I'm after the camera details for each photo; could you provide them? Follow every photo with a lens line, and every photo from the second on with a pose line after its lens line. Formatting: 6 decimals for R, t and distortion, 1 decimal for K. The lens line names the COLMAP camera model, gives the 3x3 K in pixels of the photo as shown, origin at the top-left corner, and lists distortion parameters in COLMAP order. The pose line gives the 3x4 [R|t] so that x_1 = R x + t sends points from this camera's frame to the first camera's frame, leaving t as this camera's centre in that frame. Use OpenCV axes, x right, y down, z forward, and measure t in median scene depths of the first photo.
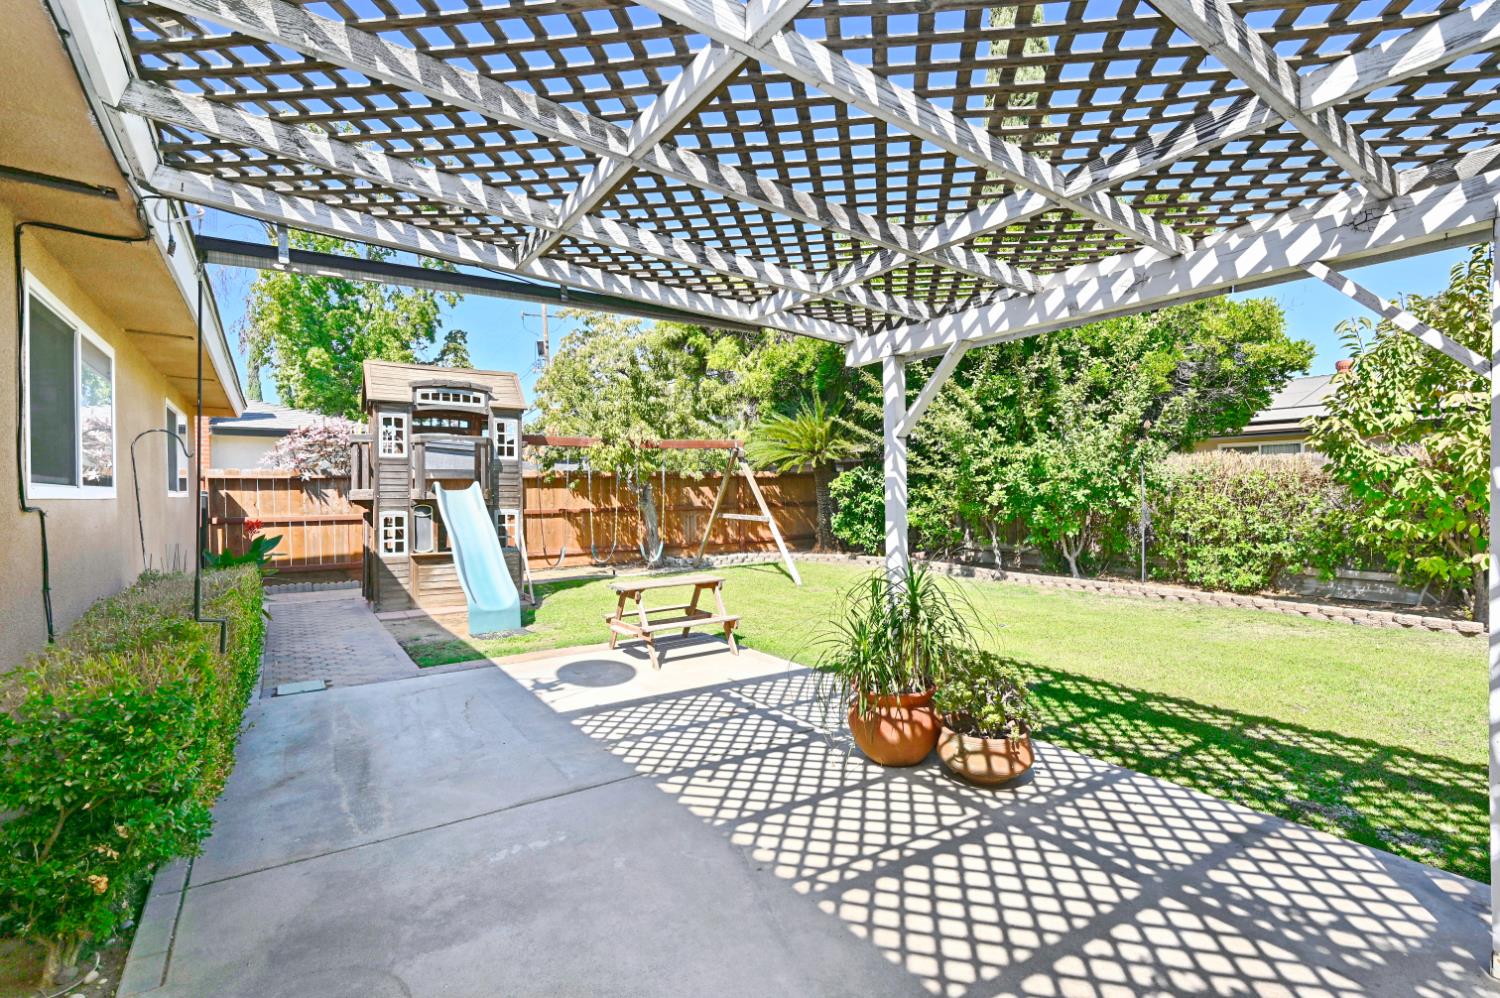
lens RADIAL K [[695.8, 0, 761.8], [0, 695.8, 495.5], [0, 0, 1]] dist [0.001886, 0.000007]
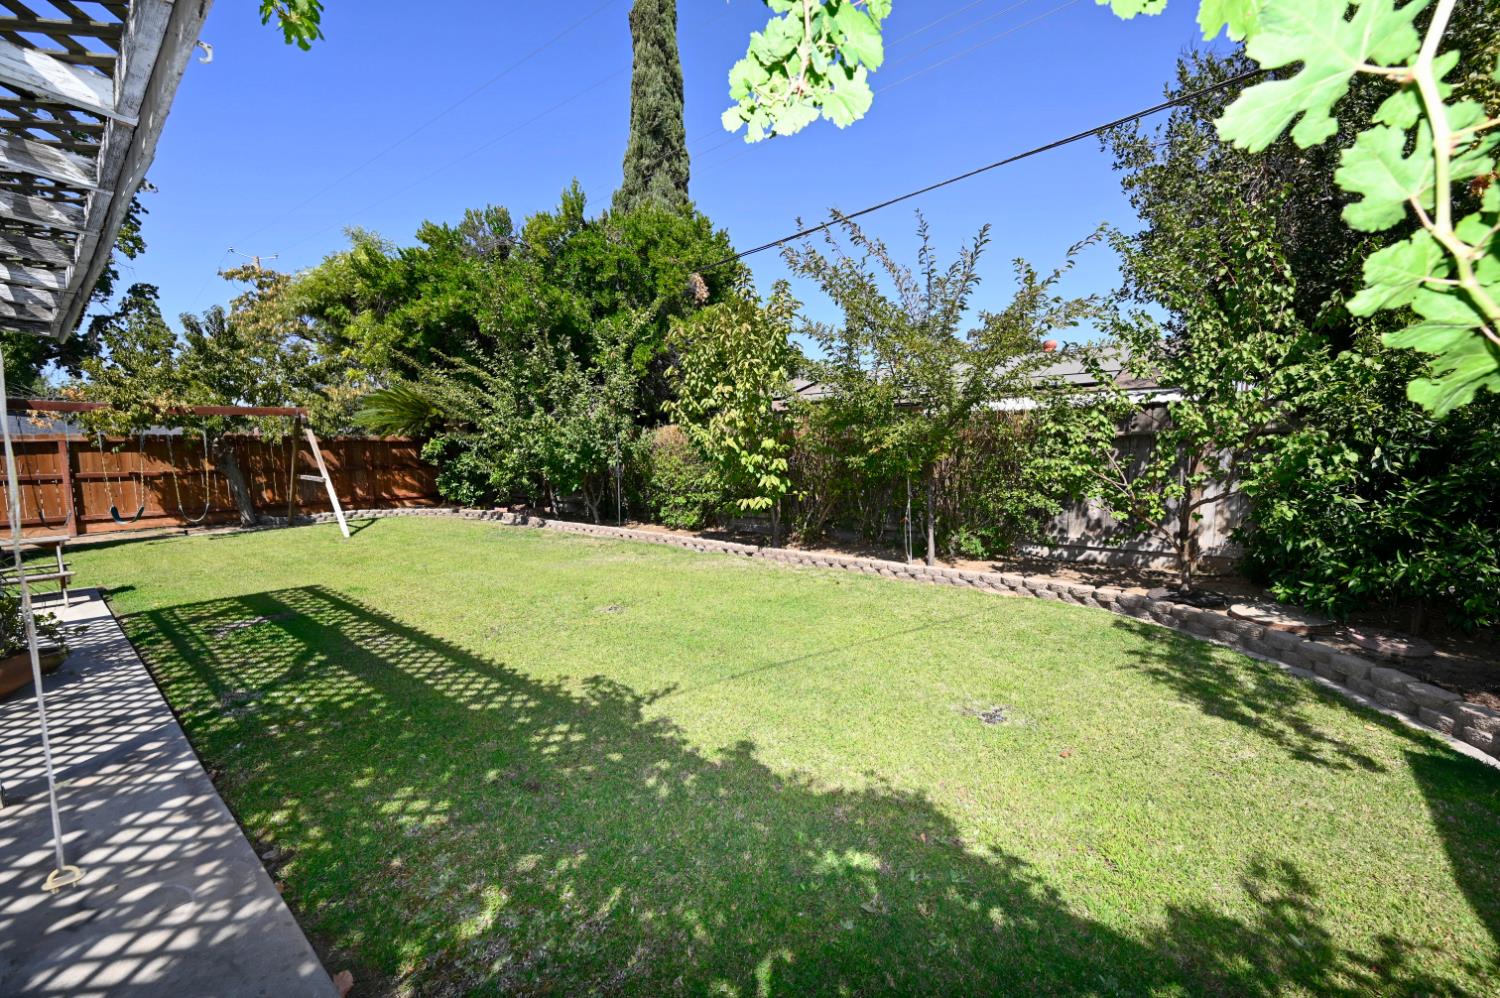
lens RADIAL K [[588.6, 0, 754.1], [0, 588.6, 503.8], [0, 0, 1]] dist [-0.000430, -0.000010]
pose [[0.959382, -0.027270, 0.280788, 0.435916], [0.003648, 0.996433, 0.084311, -0.005253], [-0.282085, -0.079862, 0.956060, -0.104254]]
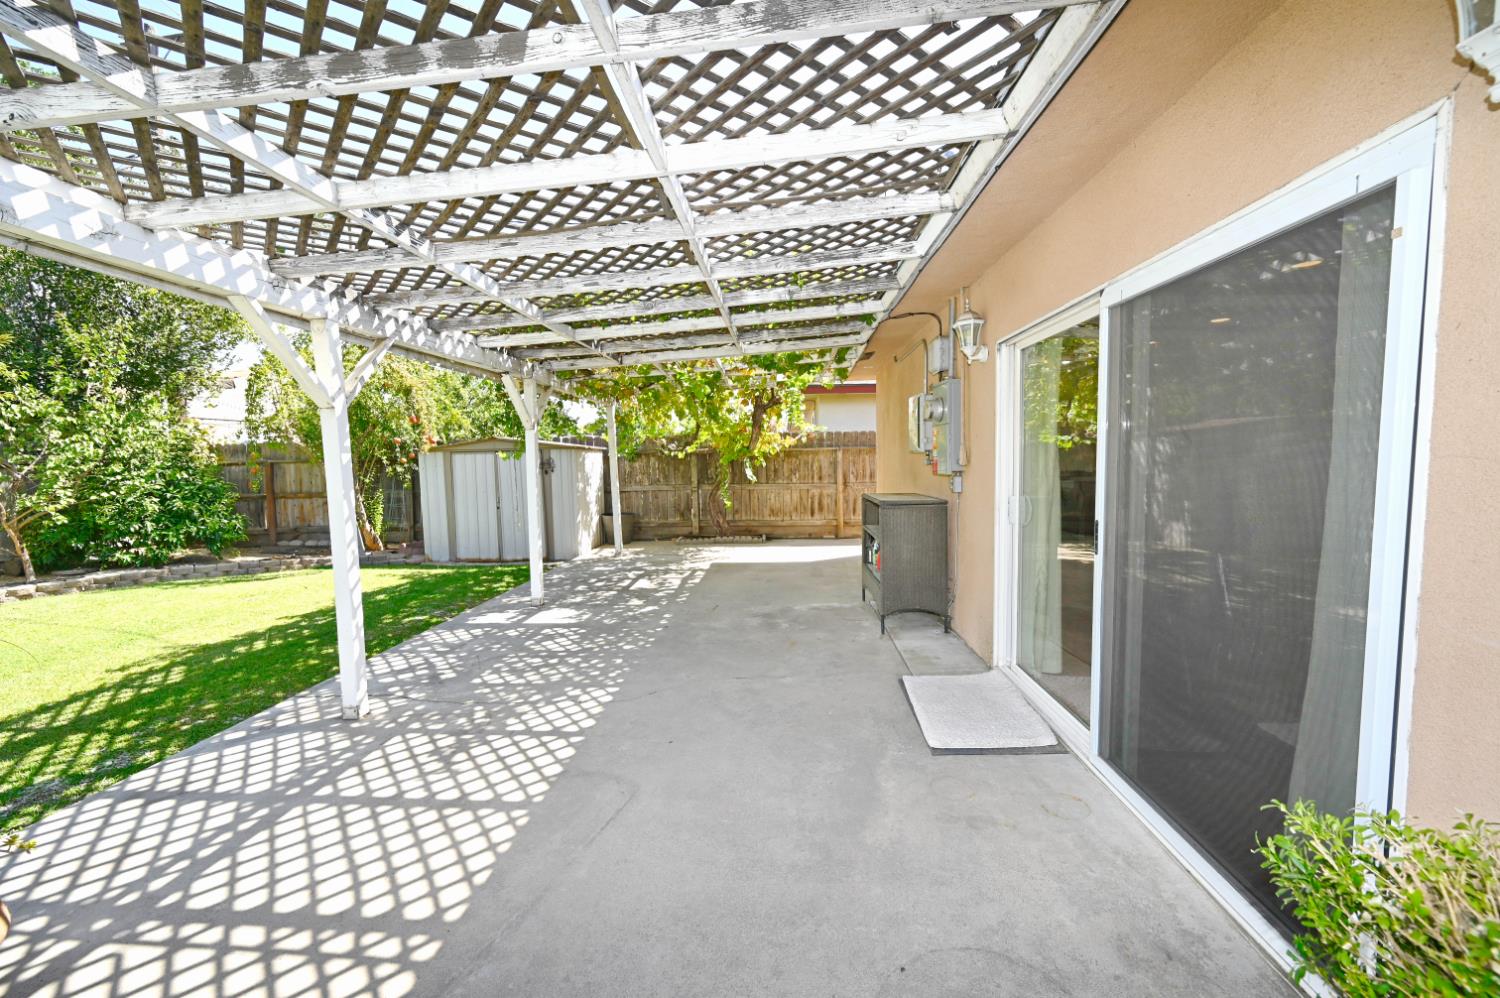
lens RADIAL K [[588.6, 0, 753.1], [0, 588.6, 500.5], [0, 0, 1]] dist [-0.000430, -0.000010]
pose [[-0.790373, -0.017325, 0.612381, -0.156033], [0.032758, 0.996975, 0.070484, 0.001102], [-0.611750, 0.075768, -0.787414, 0.303220]]
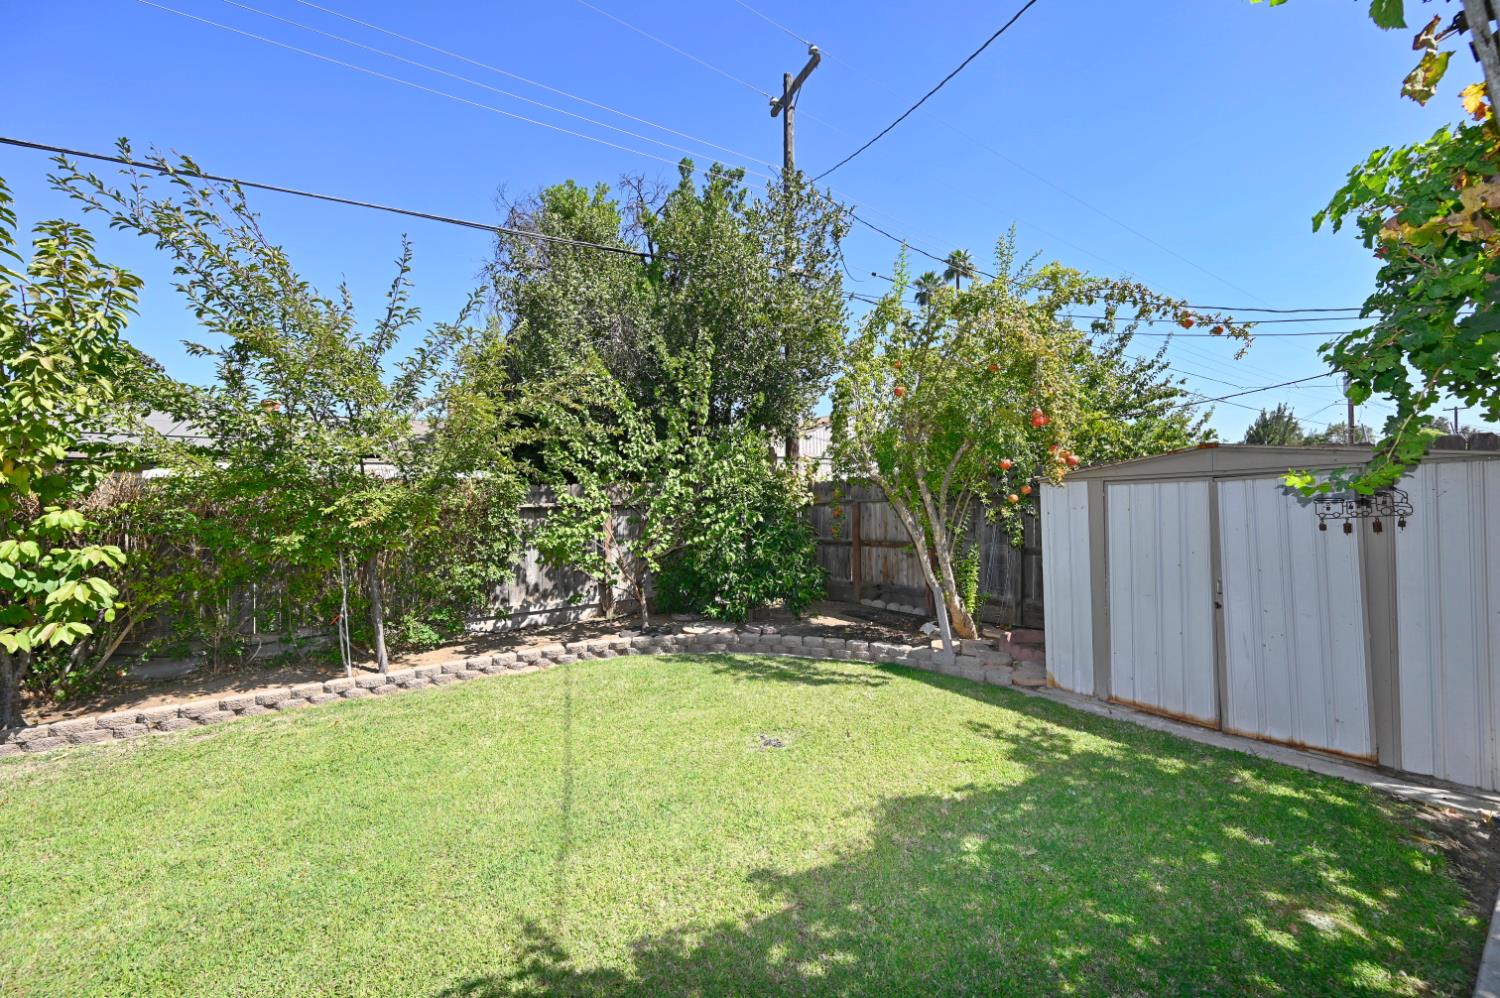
lens RADIAL K [[588.6, 0, 765.0], [0, 588.6, 505.7], [0, 0, 1]] dist [-0.000430, -0.000010]
pose [[-0.000249, 0.013352, 0.999911, 0.280927], [0.031671, 0.999409, -0.013338, -0.007247], [-0.999498, 0.031665, -0.000672, 0.144010]]
